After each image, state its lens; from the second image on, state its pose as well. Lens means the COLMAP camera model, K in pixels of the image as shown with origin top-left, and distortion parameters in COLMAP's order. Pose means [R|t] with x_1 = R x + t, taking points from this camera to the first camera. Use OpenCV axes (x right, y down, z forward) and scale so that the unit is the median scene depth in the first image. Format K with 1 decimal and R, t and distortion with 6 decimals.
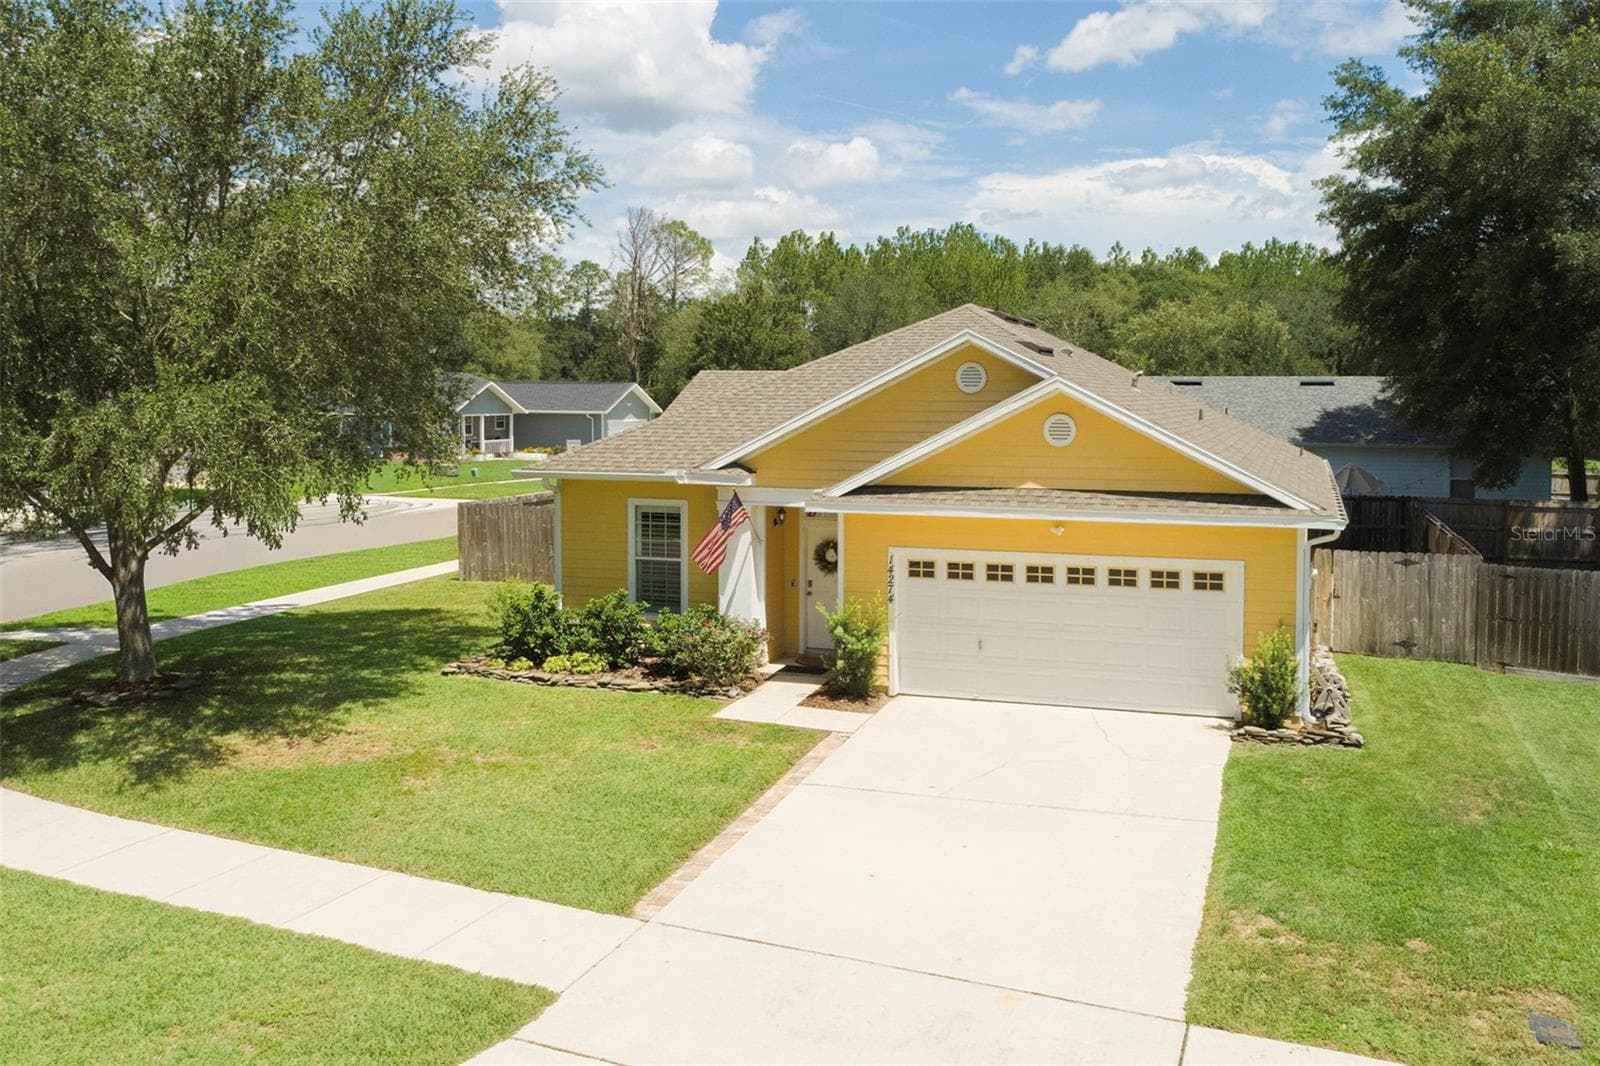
lens RADIAL K [[1473.4, 0, 803.1], [0, 1473.4, 590.5], [0, 0, 1]] dist [-0.017201, 0.012556]
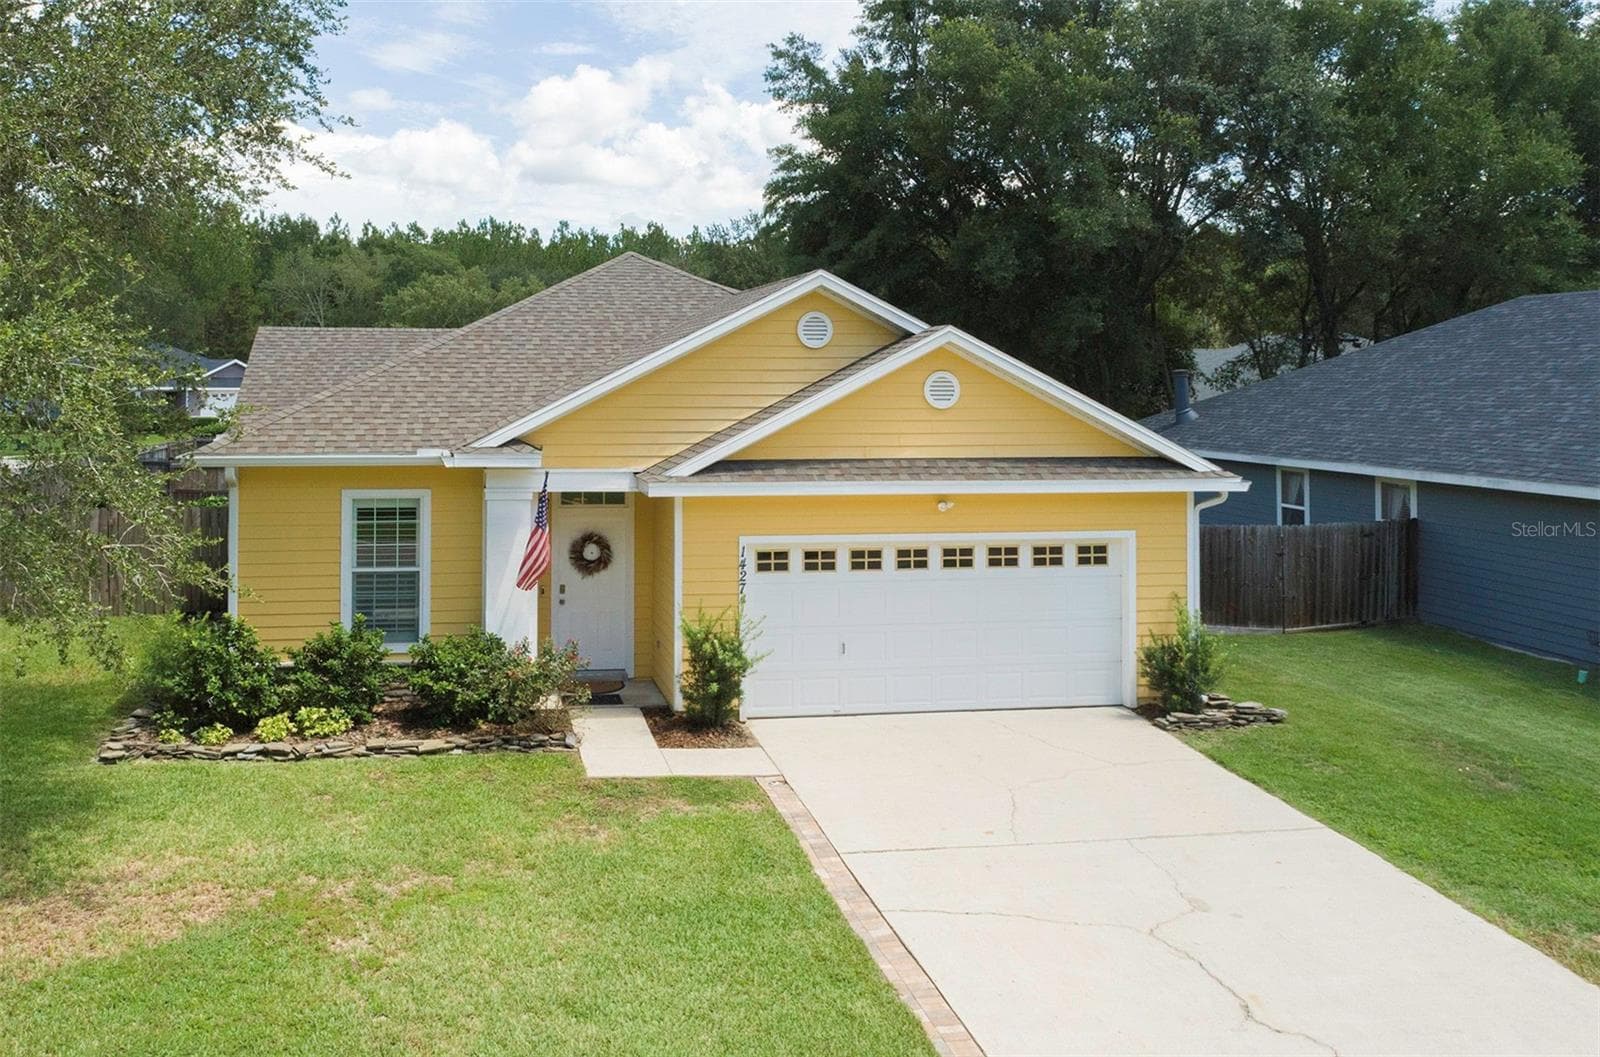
lens RADIAL K [[1484.3, 0, 501.4], [0, 1484.3, 446.7], [0, 0, 1]] dist [0.002151, -0.005664]
pose [[0.881339, -0.022838, 0.471933, -0.408508], [0.064349, 0.995326, -0.072007, -0.026112], [-0.468083, 0.093831, 0.878689, 0.315787]]
